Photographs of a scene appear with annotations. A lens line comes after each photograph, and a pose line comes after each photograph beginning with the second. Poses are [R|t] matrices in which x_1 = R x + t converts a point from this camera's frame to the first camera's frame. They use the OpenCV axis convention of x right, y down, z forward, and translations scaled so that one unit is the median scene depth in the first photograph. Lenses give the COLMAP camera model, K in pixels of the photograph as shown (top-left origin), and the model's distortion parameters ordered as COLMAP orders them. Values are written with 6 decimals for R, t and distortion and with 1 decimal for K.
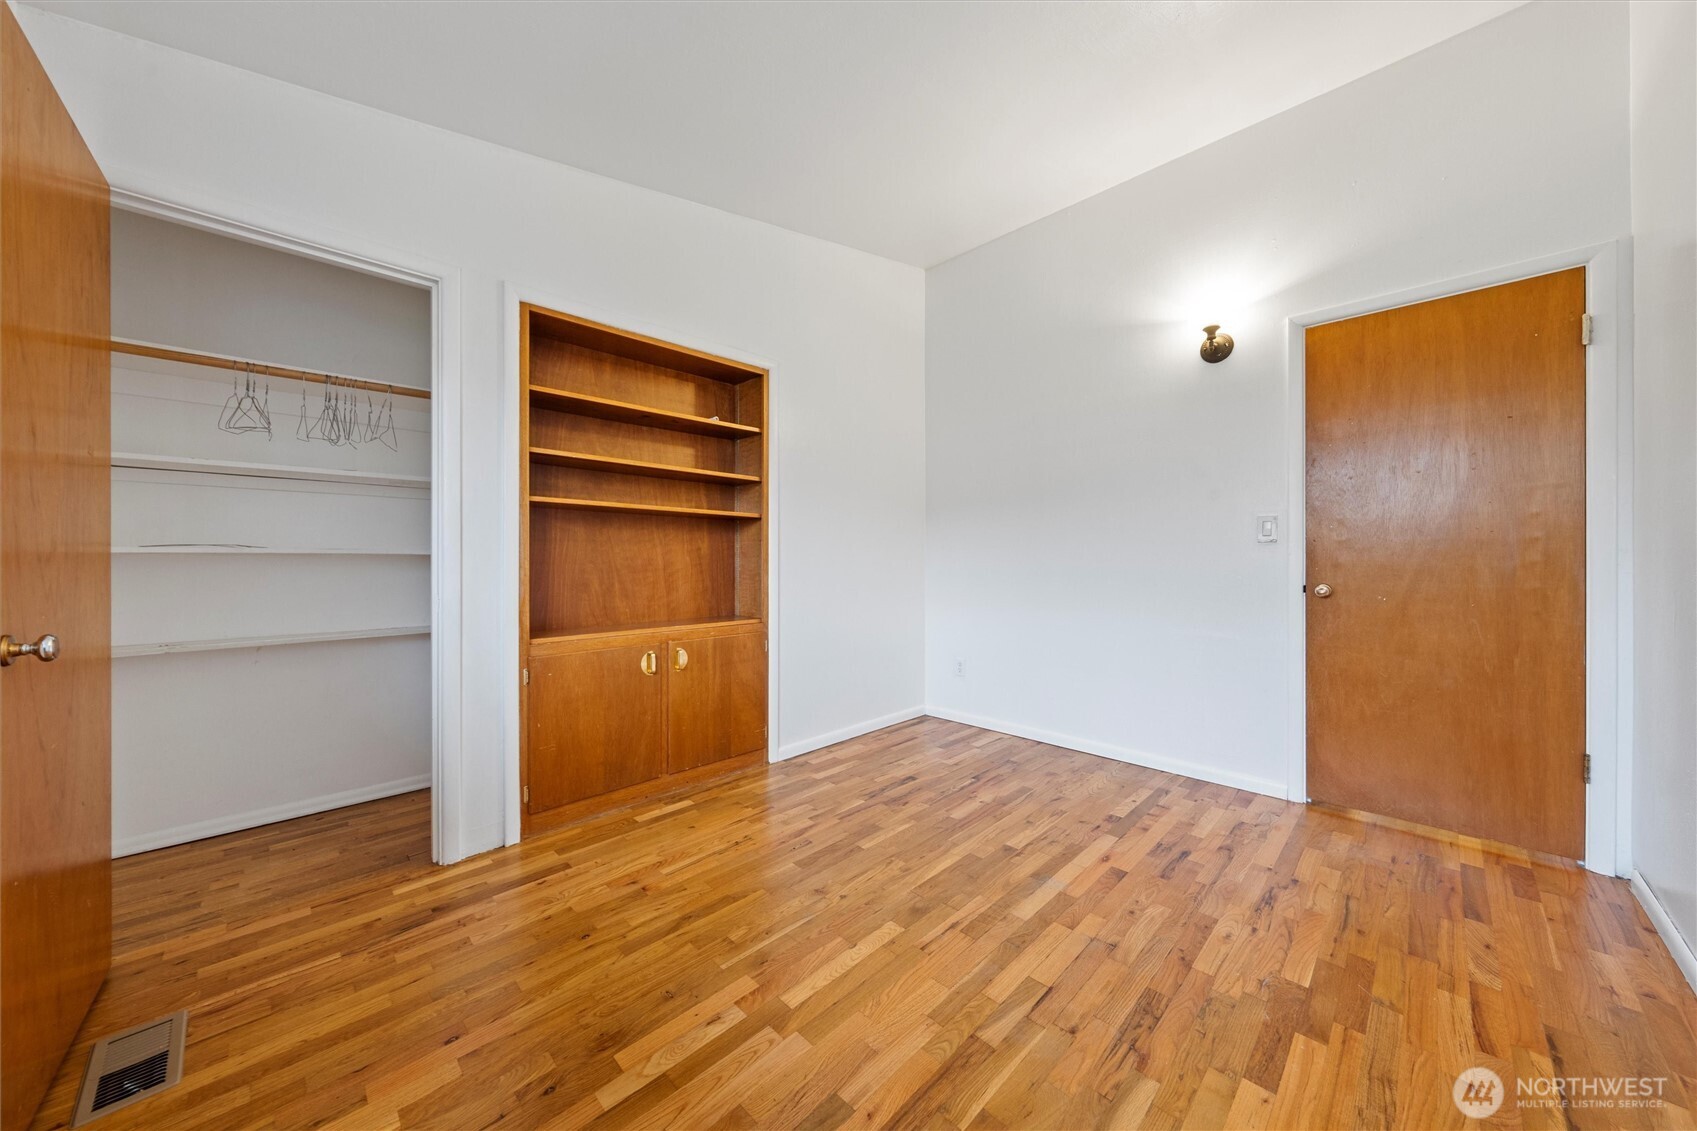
lens RADIAL K [[599.1, 0, 852.4], [0, 599.1, 559.2], [0, 0, 1]] dist [-0.000388, -0.000184]
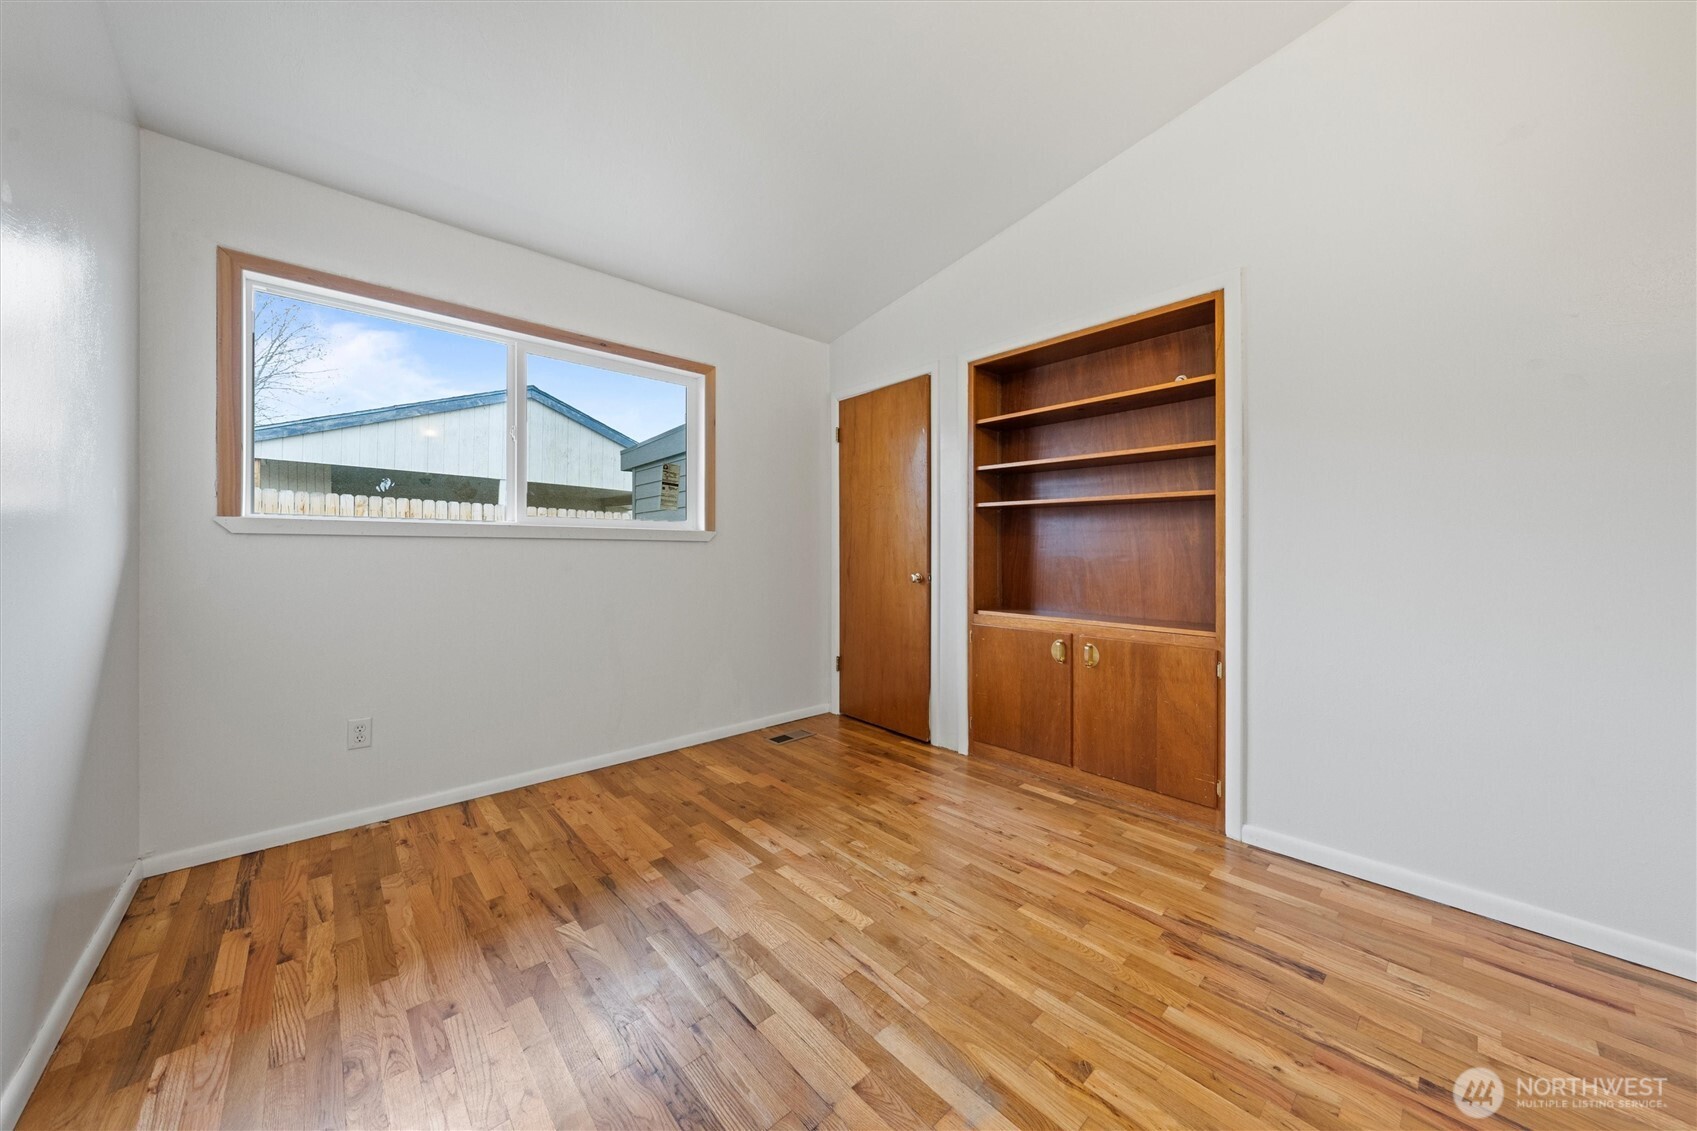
lens RADIAL K [[599.1, 0, 852.4], [0, 599.1, 559.2], [0, 0, 1]] dist [-0.000388, -0.000184]
pose [[-0.066424, 0.016648, -0.997653, 0.807096], [-0.003053, 0.999853, 0.016888, -0.001388], [0.997787, 0.004168, -0.066364, 0.805396]]
